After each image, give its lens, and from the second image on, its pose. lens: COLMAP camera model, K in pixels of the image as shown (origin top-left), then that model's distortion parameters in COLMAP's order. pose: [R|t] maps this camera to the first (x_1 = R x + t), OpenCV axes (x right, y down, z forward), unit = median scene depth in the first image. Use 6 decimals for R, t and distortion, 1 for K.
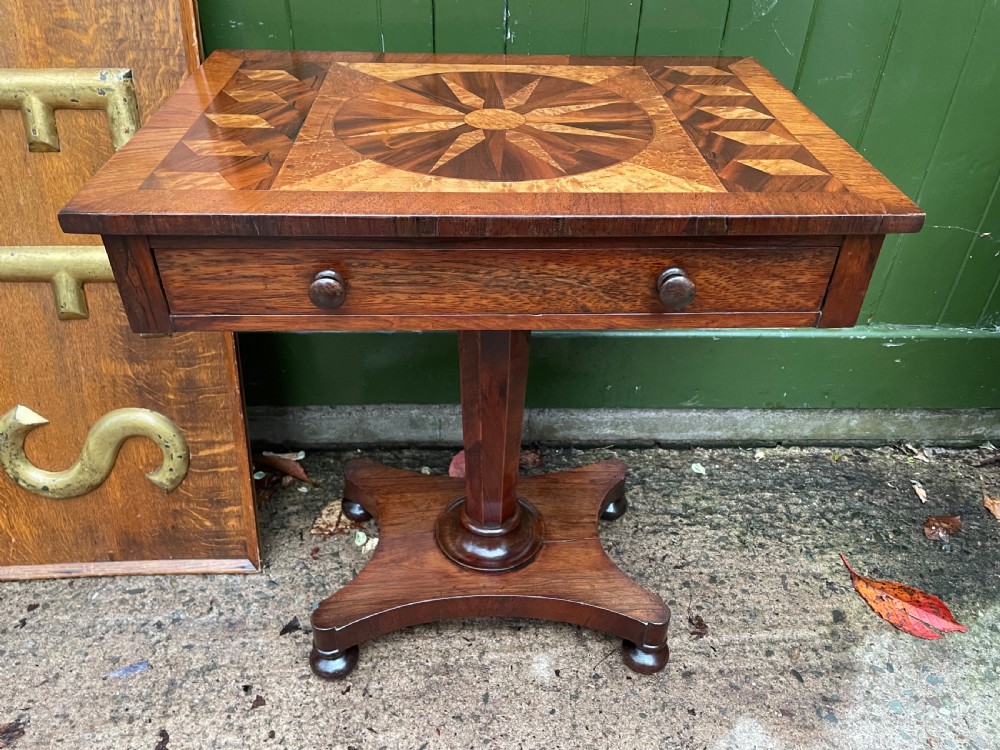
lens RADIAL K [[758.9, 0, 506.6], [0, 758.9, 370.7], [0, 0, 1]] dist [0.074794, -0.108585]
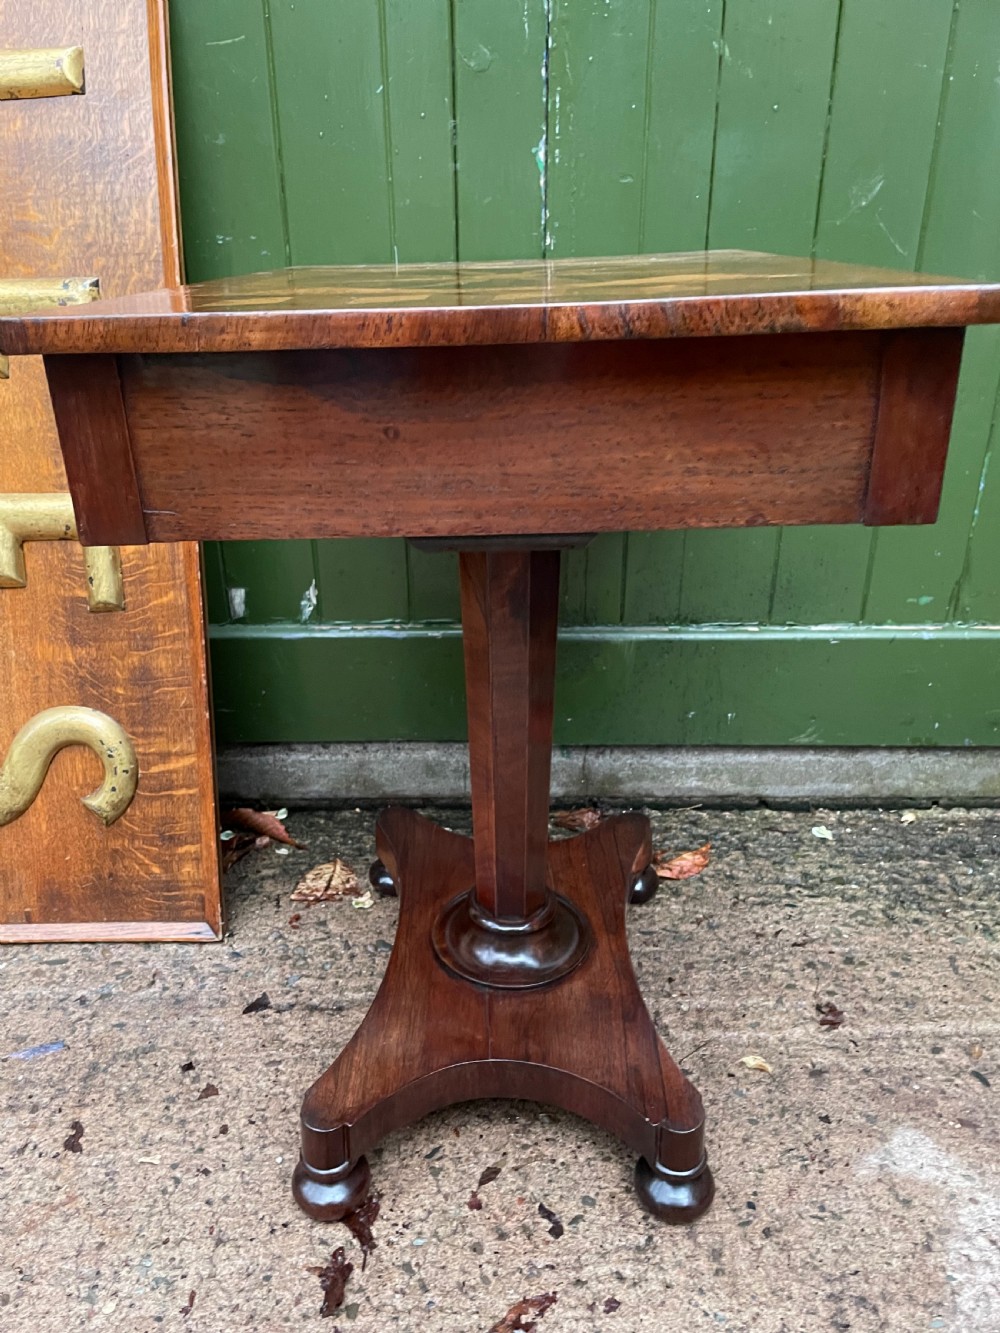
lens RADIAL K [[1011.6, 0, 490.9], [0, 1011.6, 681.5], [0, 0, 1]] dist [0.074794, -0.108585]
pose [[0.997376, -0.013292, -0.071170, 0.012518], [-0.000107, 0.982731, -0.185038, 0.211854], [0.072401, 0.184560, 0.980151, 0.008787]]
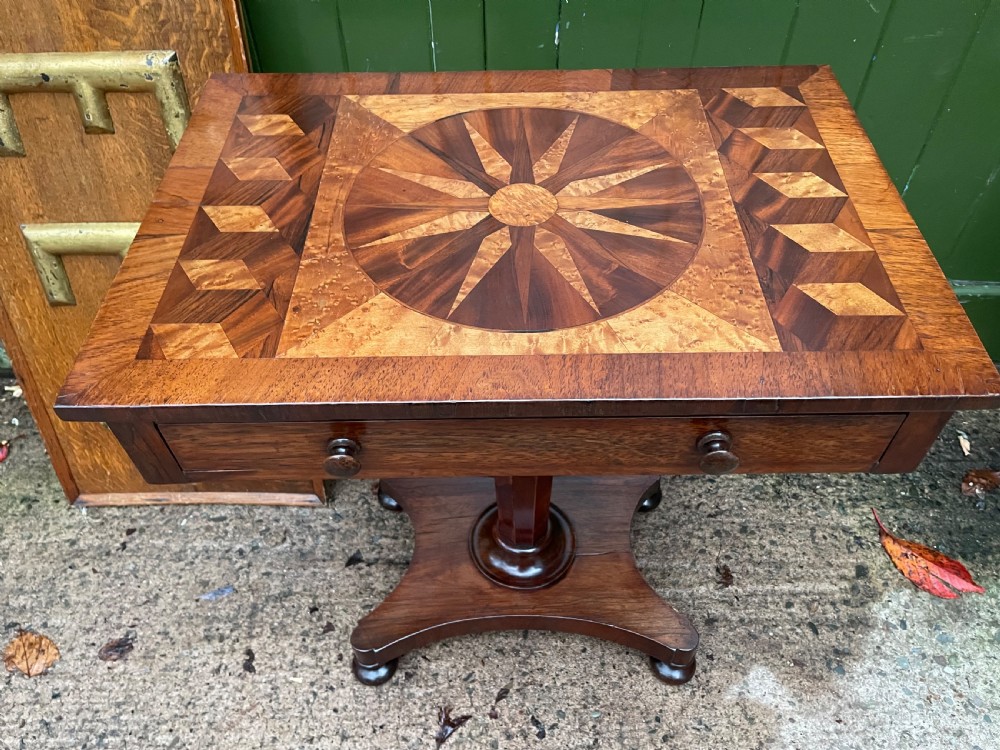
lens RADIAL K [[758.9, 0, 505.9], [0, 758.9, 379.7], [0, 0, 1]] dist [0.074794, -0.108585]
pose [[0.996510, 0.031314, -0.077376, 0.018089], [-0.013248, 0.974550, 0.223779, -0.176199], [0.082414, -0.221973, 0.971564, -0.011650]]
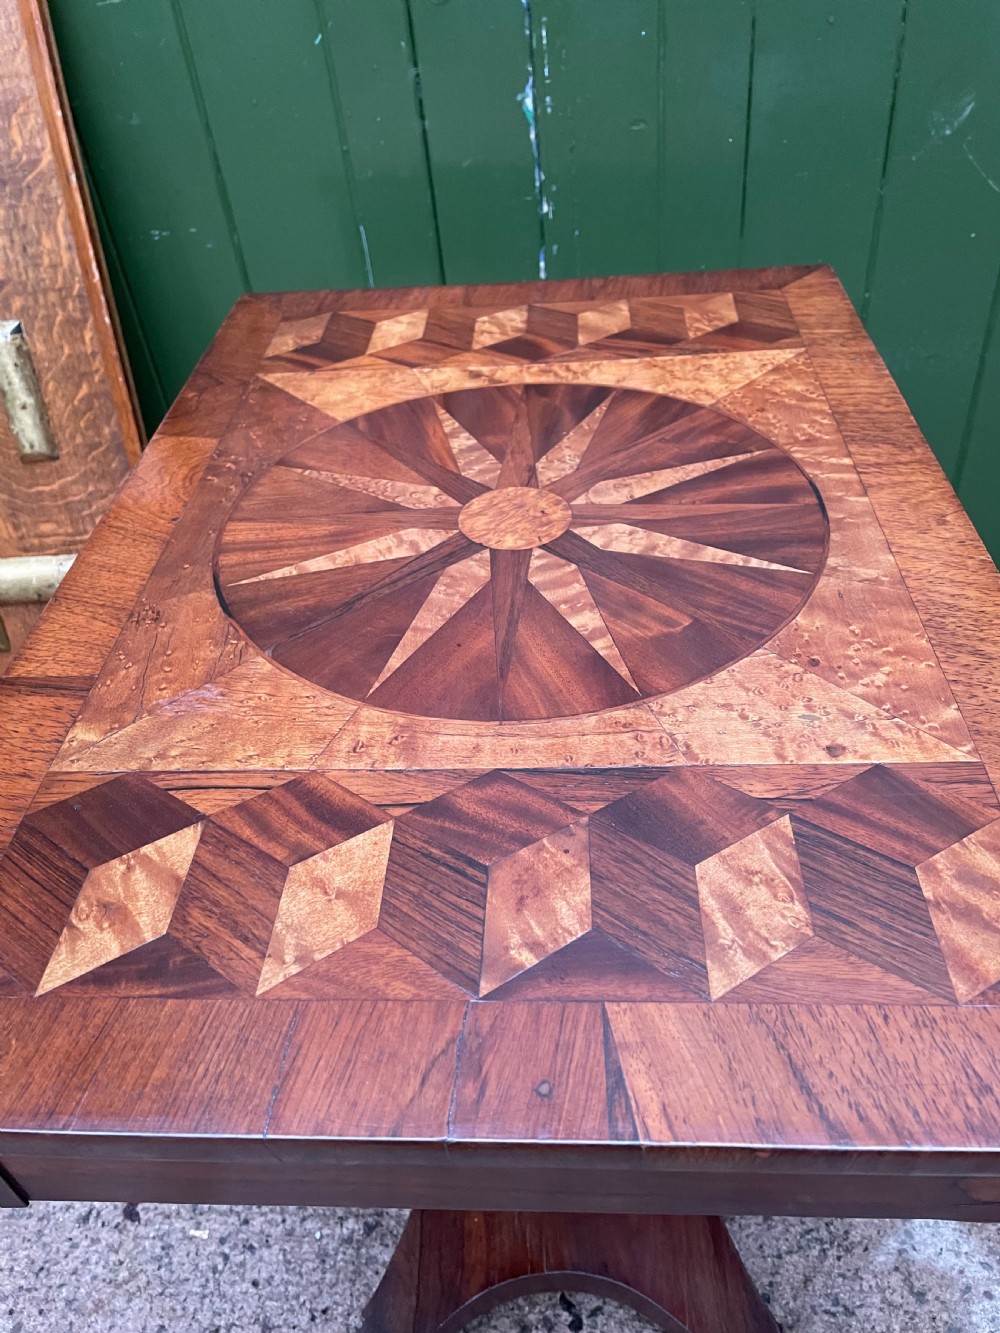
lens RADIAL K [[1011.6, 0, 494.4], [0, 1011.6, 666.7], [0, 0, 1]] dist [0.074794, -0.108585]
pose [[0.985964, -0.031993, -0.163863, 0.085745], [0.045459, 0.995830, 0.079098, -0.104095], [0.160649, -0.085437, 0.983307, 0.077569]]
